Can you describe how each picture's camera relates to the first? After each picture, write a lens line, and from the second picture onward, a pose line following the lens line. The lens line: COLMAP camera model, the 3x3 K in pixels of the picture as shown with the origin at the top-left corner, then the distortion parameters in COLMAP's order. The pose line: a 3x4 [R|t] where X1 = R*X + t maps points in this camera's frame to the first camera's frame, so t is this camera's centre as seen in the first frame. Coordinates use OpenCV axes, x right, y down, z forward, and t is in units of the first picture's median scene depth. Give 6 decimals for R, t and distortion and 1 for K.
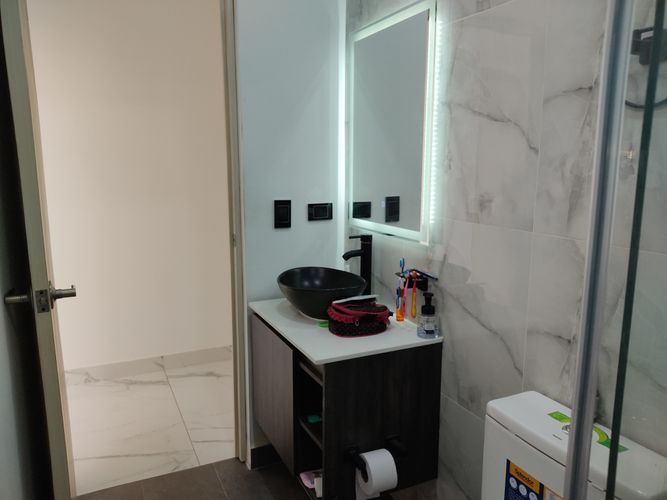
lens RADIAL K [[499.9, 0, 333.3], [0, 499.9, 250.0], [0, 0, 1]] dist [0.006897, -0.002709]
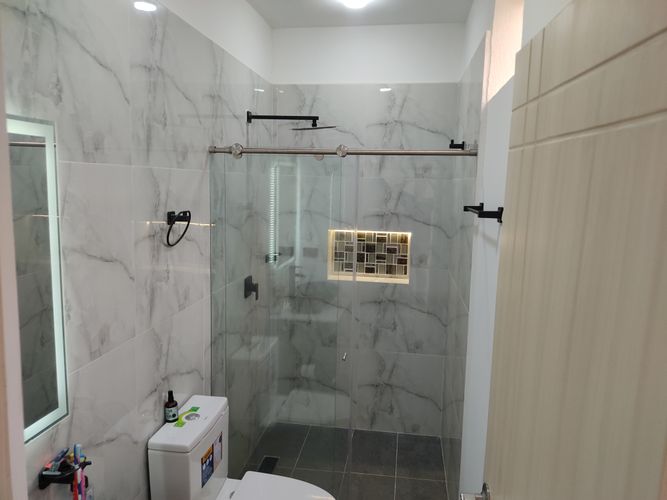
lens RADIAL K [[499.9, 0, 333.6], [0, 499.9, 249.5], [0, 0, 1]] dist [0.006897, -0.002709]
pose [[-0.823307, -0.104532, 0.557888, -0.700197], [0.068229, 0.957541, 0.280106, -0.546578], [-0.563481, 0.268677, -0.781218, 1.532362]]
